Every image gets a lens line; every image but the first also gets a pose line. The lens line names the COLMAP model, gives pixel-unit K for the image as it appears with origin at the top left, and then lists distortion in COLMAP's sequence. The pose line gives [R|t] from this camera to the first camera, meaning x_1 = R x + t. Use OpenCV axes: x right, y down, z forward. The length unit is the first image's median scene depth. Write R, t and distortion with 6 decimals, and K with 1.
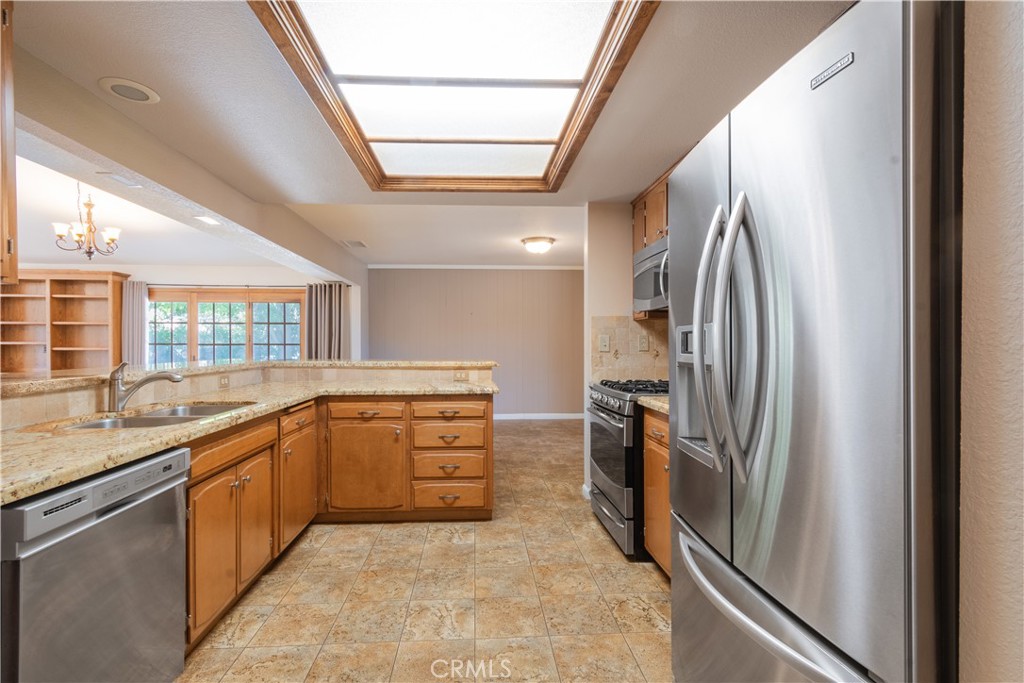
lens RADIAL K [[470.8, 0, 501.4], [0, 470.8, 340.4], [0, 0, 1]] dist [0.011416, -0.000386]
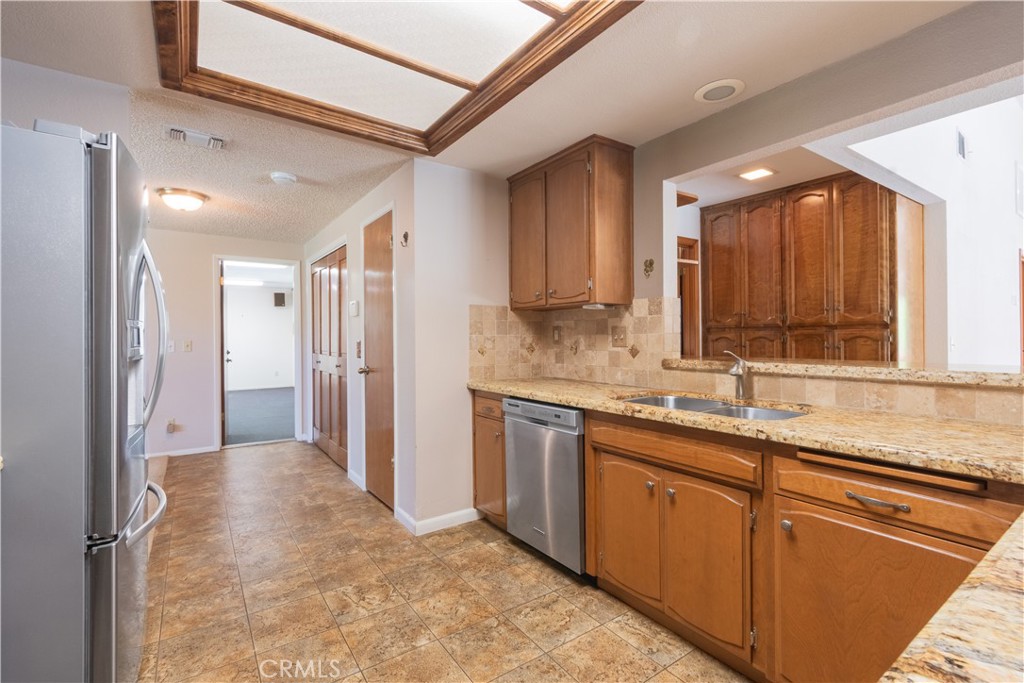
lens RADIAL K [[470.8, 0, 501.7], [0, 470.8, 333.9], [0, 0, 1]] dist [0.011416, -0.000386]
pose [[-0.858343, 0.005796, -0.513044, 0.179118], [0.012349, 0.999880, -0.009365, 0.013186], [0.512928, -0.014374, -0.858311, 1.770146]]
